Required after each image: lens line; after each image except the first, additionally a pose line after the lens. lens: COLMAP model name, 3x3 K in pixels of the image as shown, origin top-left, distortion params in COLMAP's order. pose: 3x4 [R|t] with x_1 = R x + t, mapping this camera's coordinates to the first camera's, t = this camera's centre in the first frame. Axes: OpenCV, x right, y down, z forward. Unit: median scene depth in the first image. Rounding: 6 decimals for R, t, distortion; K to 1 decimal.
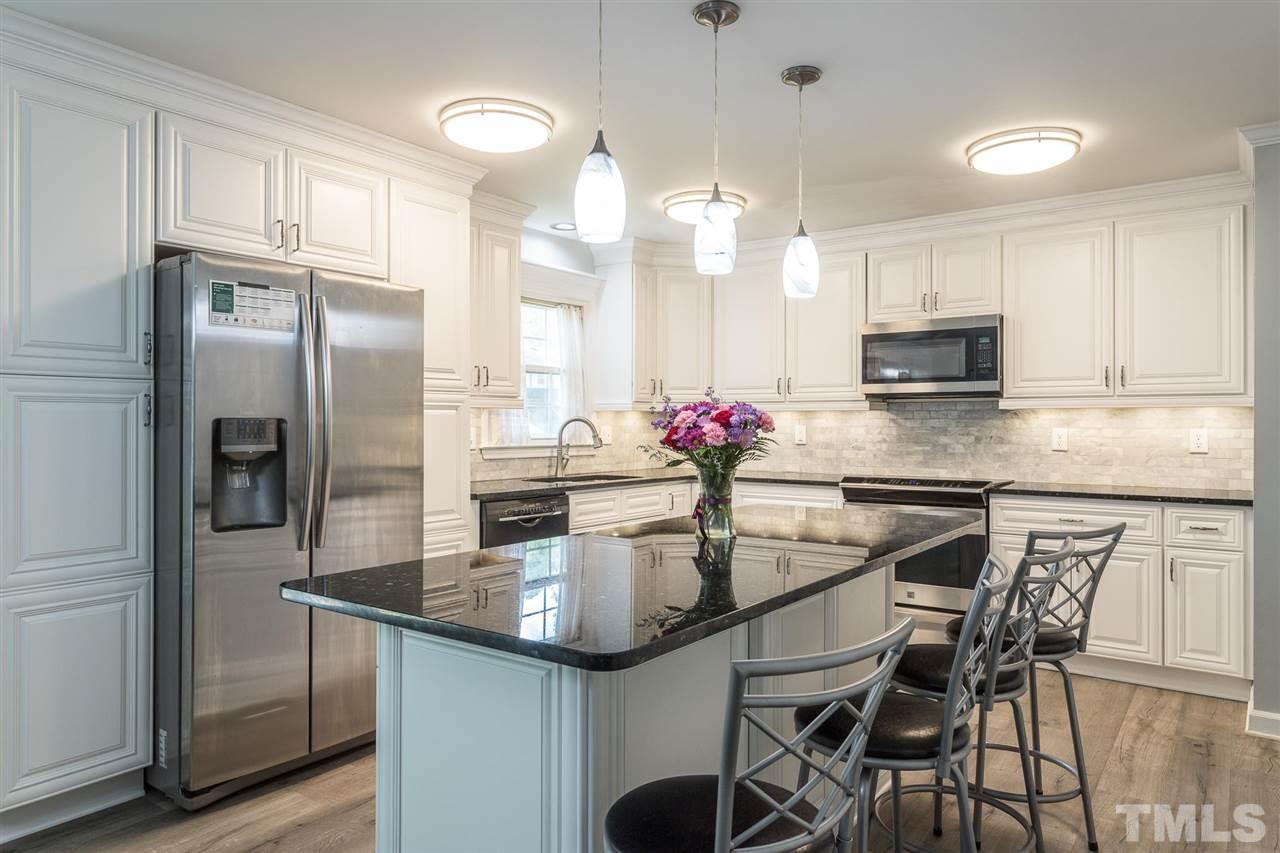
lens RADIAL K [[820.0, 0, 633.4], [0, 820.0, 420.1], [0, 0, 1]] dist [0.006141, 0.002110]
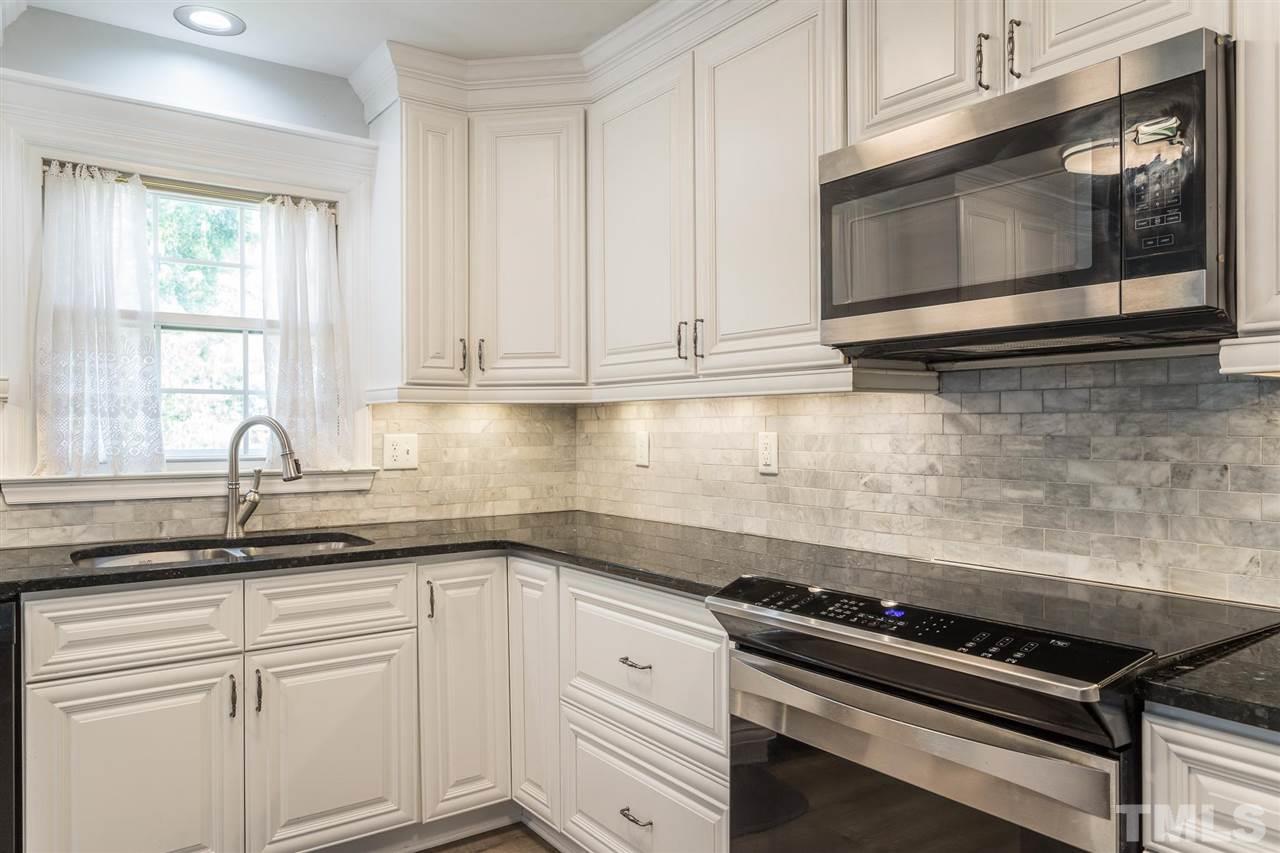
lens RADIAL K [[871.3, 0, 636.1], [0, 871.3, 430.6], [0, 0, 1]] dist [-0.002863, 0.000701]
pose [[0.952262, -0.003955, -0.305257, 0.303699], [0.006843, 0.999941, 0.008392, 0.001945], [0.305206, -0.010080, 0.952233, 0.574836]]
